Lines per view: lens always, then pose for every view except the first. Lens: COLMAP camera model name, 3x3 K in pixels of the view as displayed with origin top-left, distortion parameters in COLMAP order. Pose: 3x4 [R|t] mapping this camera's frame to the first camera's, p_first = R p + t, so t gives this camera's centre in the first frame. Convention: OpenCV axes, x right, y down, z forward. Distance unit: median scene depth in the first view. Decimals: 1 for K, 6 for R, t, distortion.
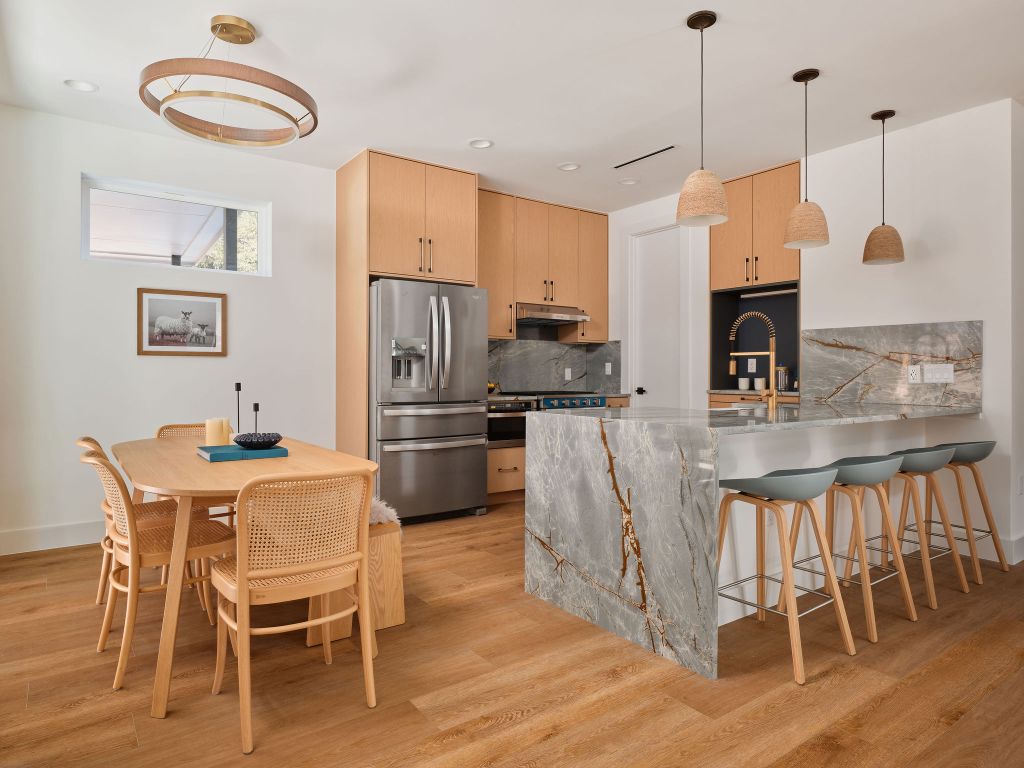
lens RADIAL K [[636.0, 0, 512.0], [0, 636.0, 384.0], [0, 0, 1]] dist [-0.003251, -0.001868]
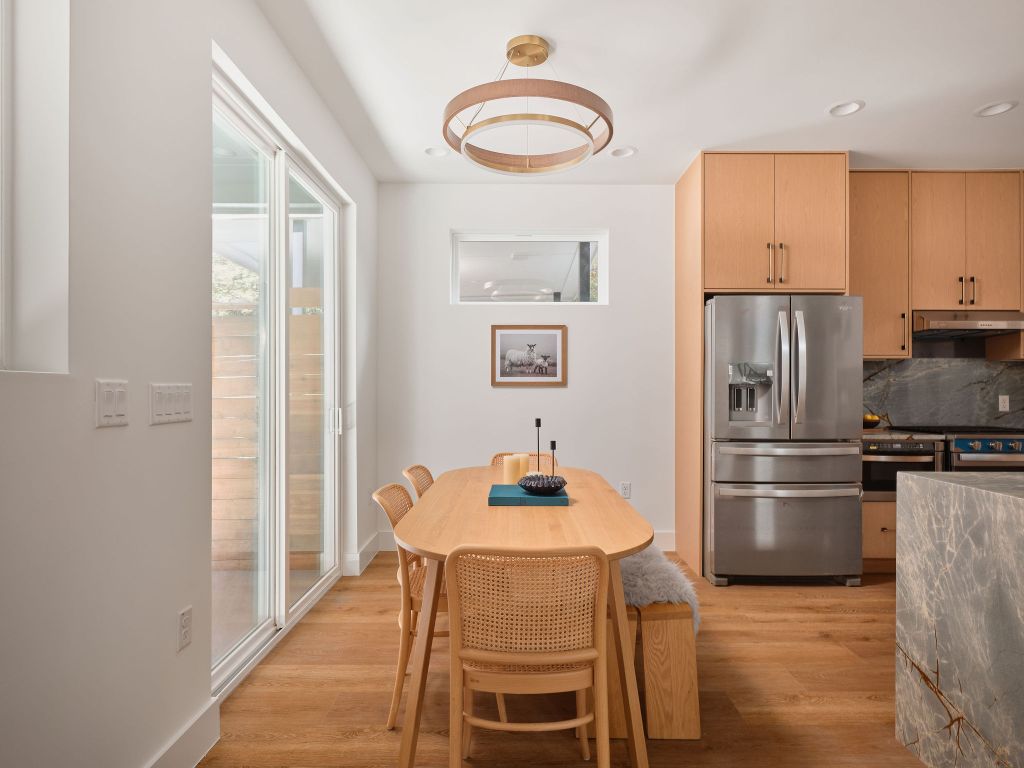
lens RADIAL K [[592.3, 0, 512.2], [0, 592.3, 391.8], [0, 0, 1]] dist [0.003370, -0.001445]
pose [[0.809437, -0.000132, -0.587207, 0.044459], [-0.008499, 0.999893, -0.011940, -0.022145], [0.587146, 0.014656, 0.809349, 0.179619]]
